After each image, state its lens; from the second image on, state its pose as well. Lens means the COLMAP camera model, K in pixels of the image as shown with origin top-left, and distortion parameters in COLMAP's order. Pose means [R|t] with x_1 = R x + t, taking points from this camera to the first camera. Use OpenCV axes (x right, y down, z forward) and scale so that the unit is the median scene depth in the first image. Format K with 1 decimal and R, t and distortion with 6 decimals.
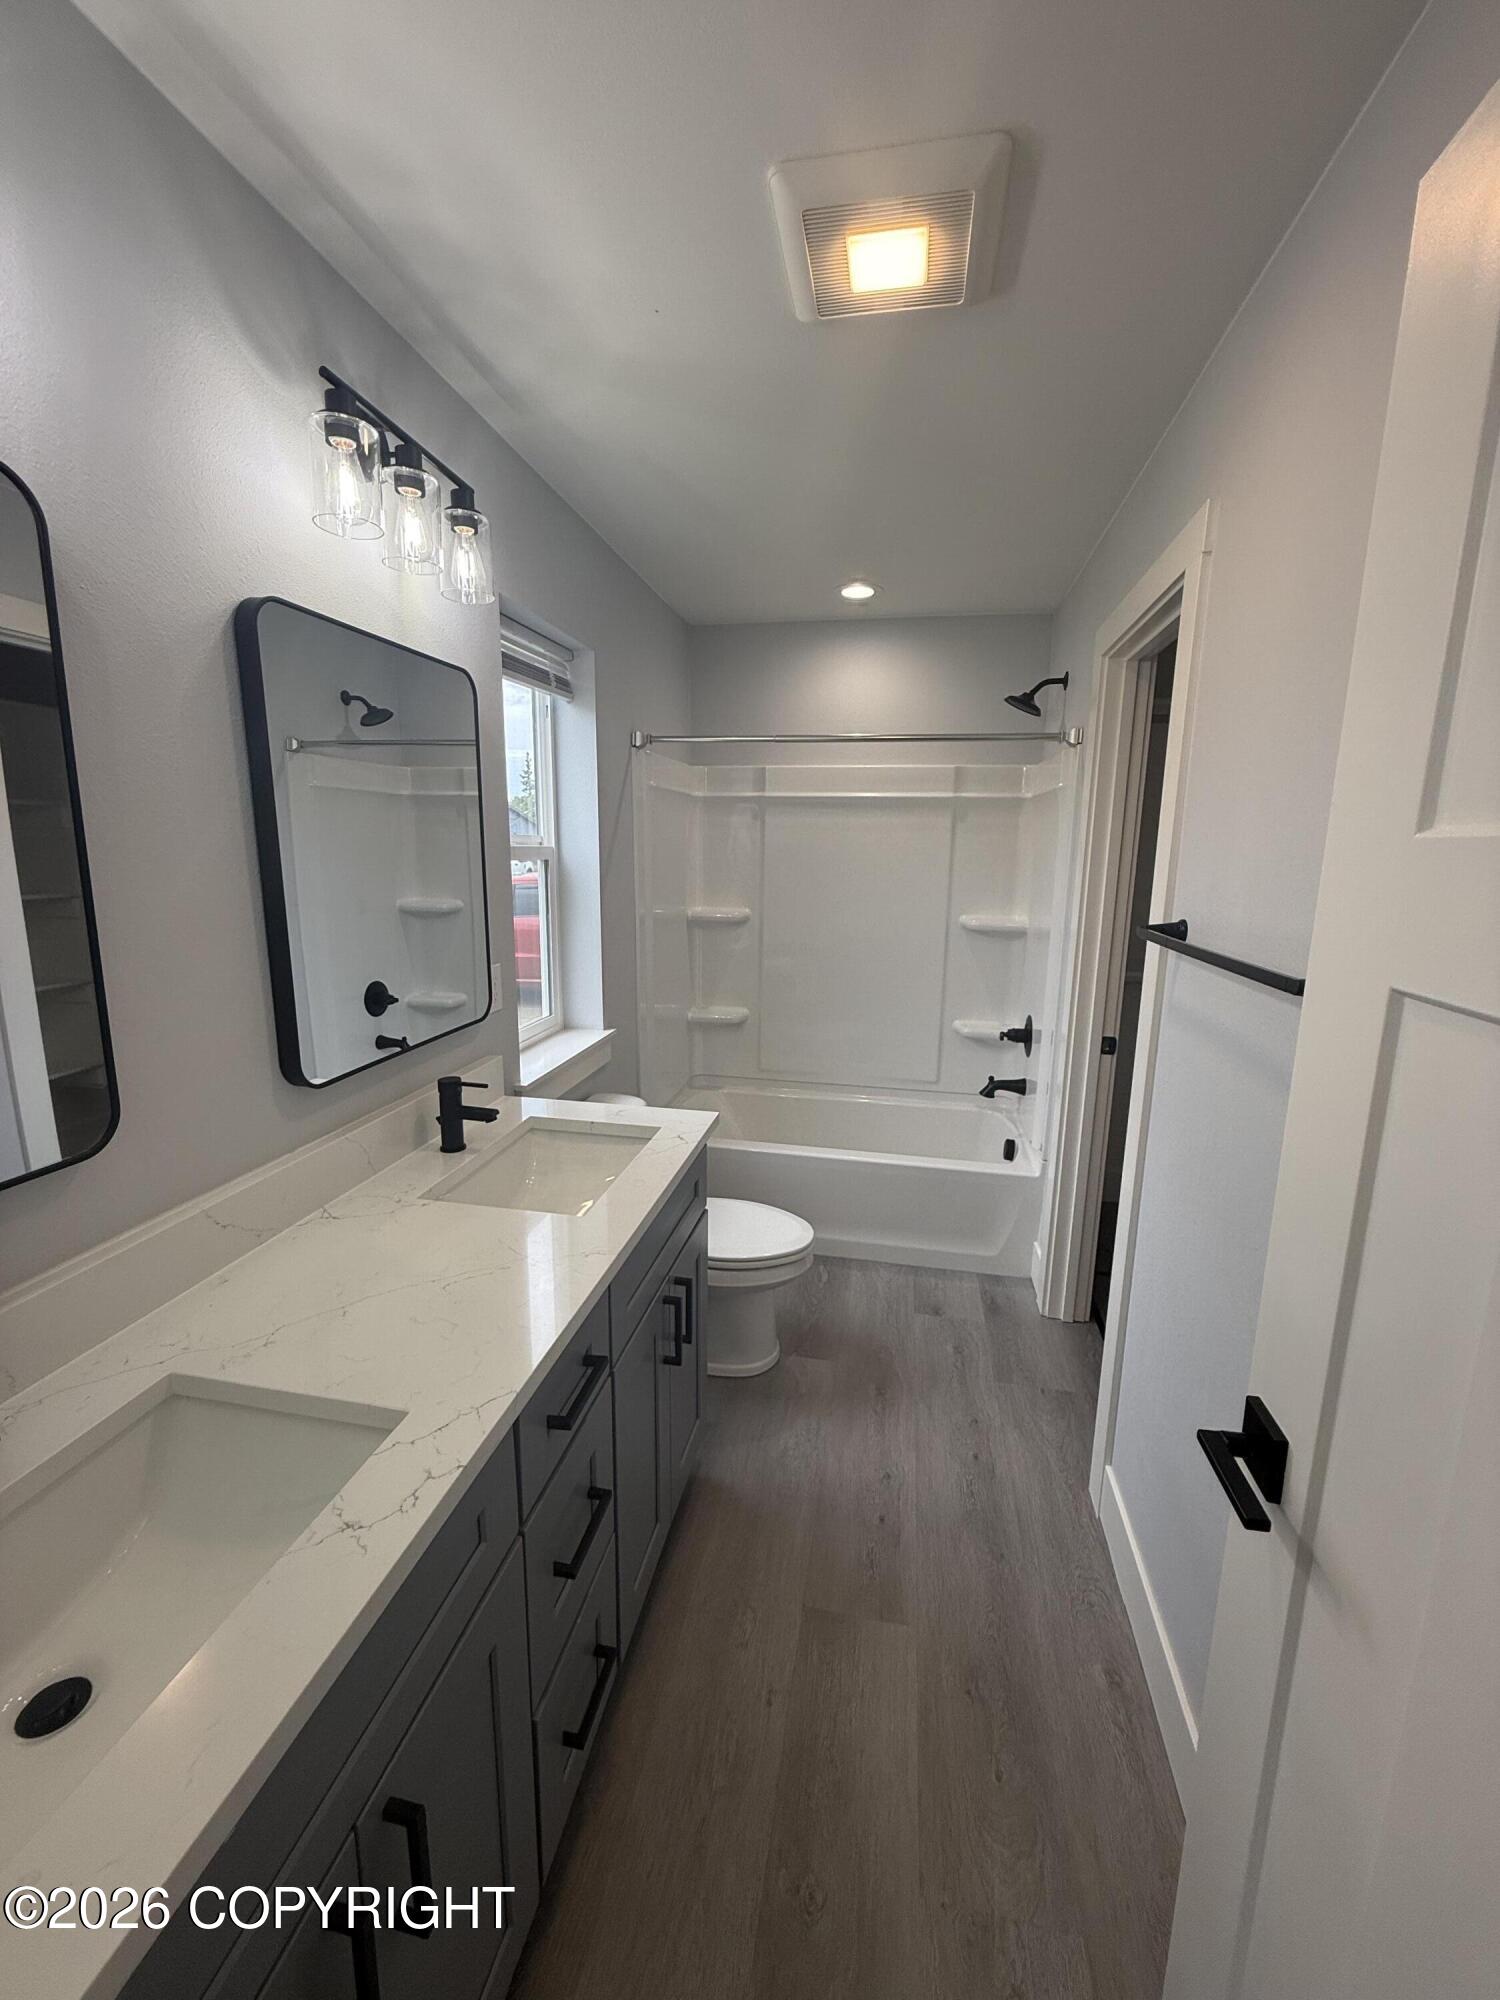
lens RADIAL K [[795.8, 0, 750.7], [0, 795.8, 997.8], [0, 0, 1]] dist [0.001497, -0.001002]
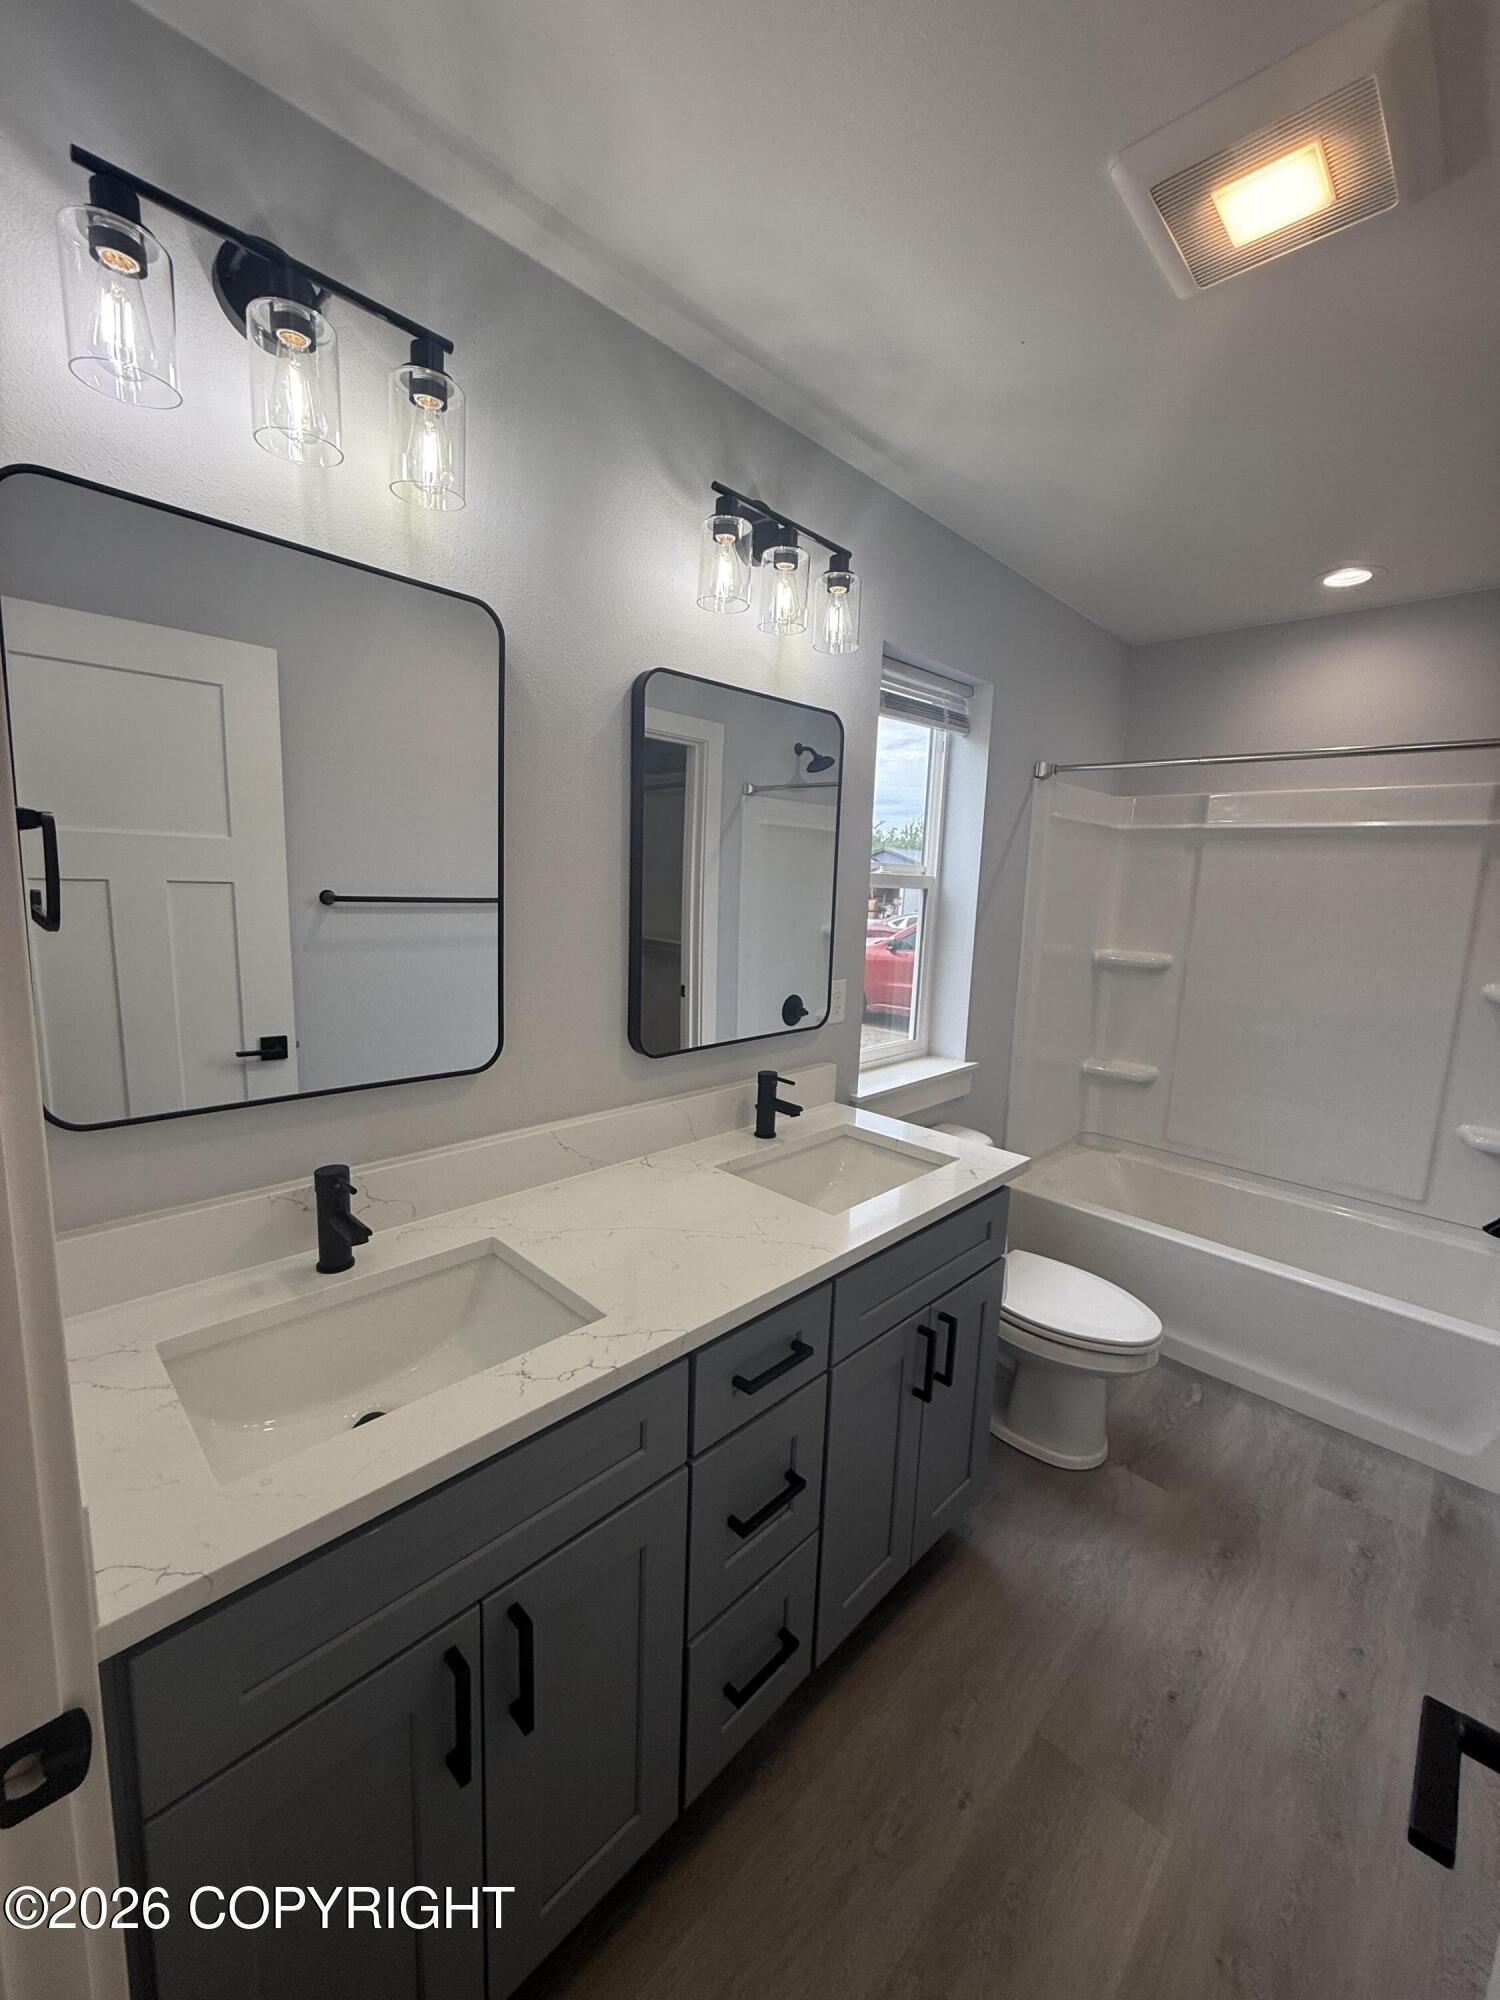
lens RADIAL K [[795.8, 0, 750.7], [0, 795.8, 997.8], [0, 0, 1]] dist [0.001497, -0.001002]
pose [[0.835749, 0.102135, -0.539529, 0.151336], [-0.129603, 0.991480, -0.013068, 0.011704], [0.533597, 0.080846, 0.841866, 0.024306]]
